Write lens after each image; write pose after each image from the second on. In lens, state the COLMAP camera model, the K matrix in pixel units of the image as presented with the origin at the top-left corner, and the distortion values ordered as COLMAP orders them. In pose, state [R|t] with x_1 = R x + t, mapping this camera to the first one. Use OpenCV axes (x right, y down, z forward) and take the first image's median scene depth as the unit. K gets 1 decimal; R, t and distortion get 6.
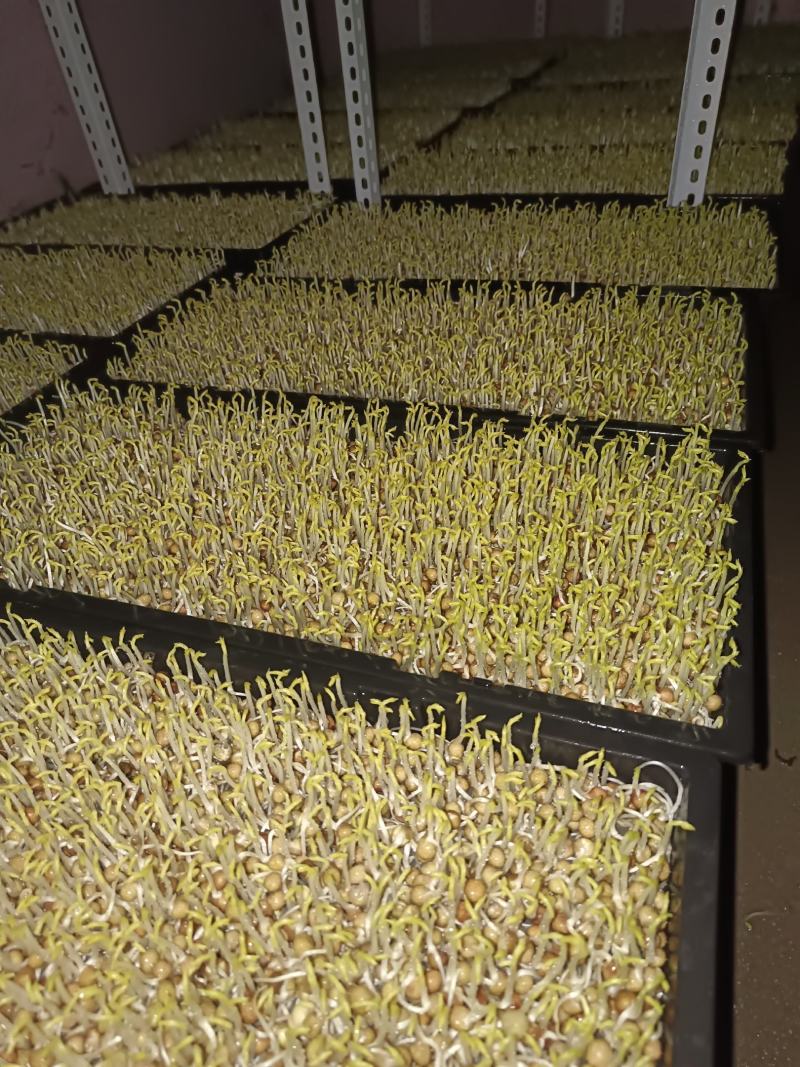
lens RADIAL K [[751.3, 0, 399.7], [0, 751.3, 536.3], [0, 0, 1]] dist [-0.015052, 0.008622]
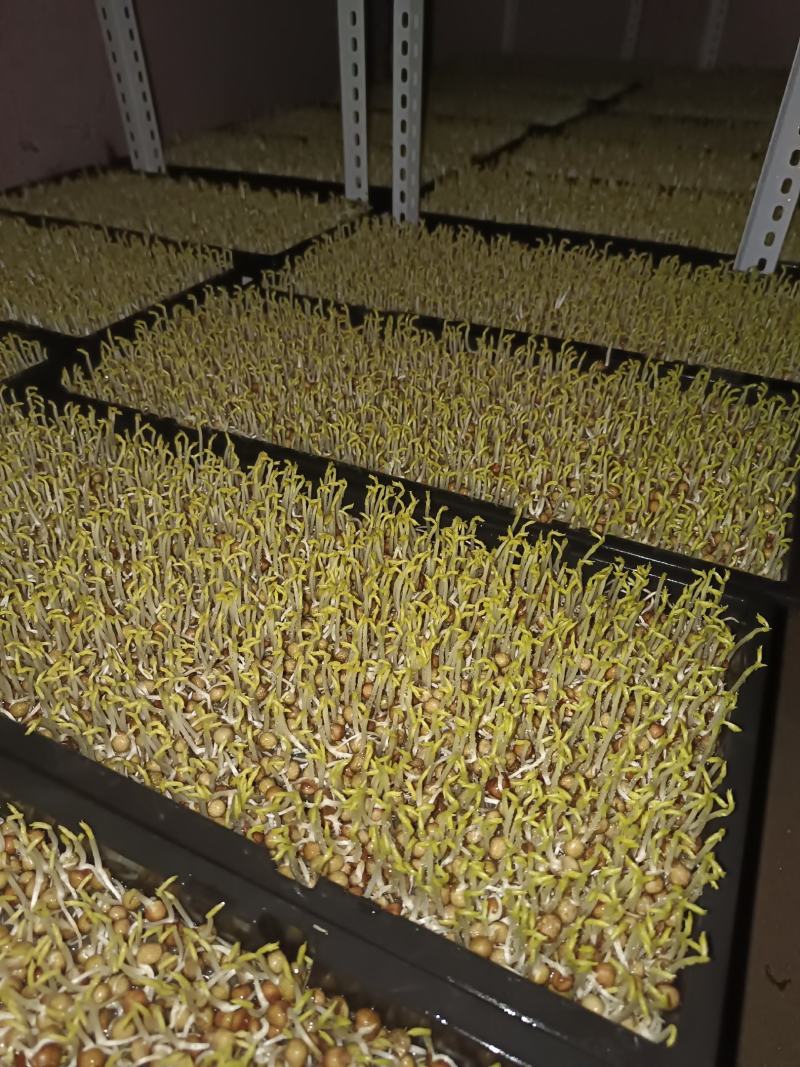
lens RADIAL K [[751.3, 0, 400.2], [0, 751.3, 531.3], [0, 0, 1]] dist [-0.015052, 0.008622]
pose [[0.989270, 0.142334, -0.032941, 0.044127], [-0.142392, 0.989810, 0.000603, -0.083407], [0.032692, 0.004094, 0.999457, 0.113310]]
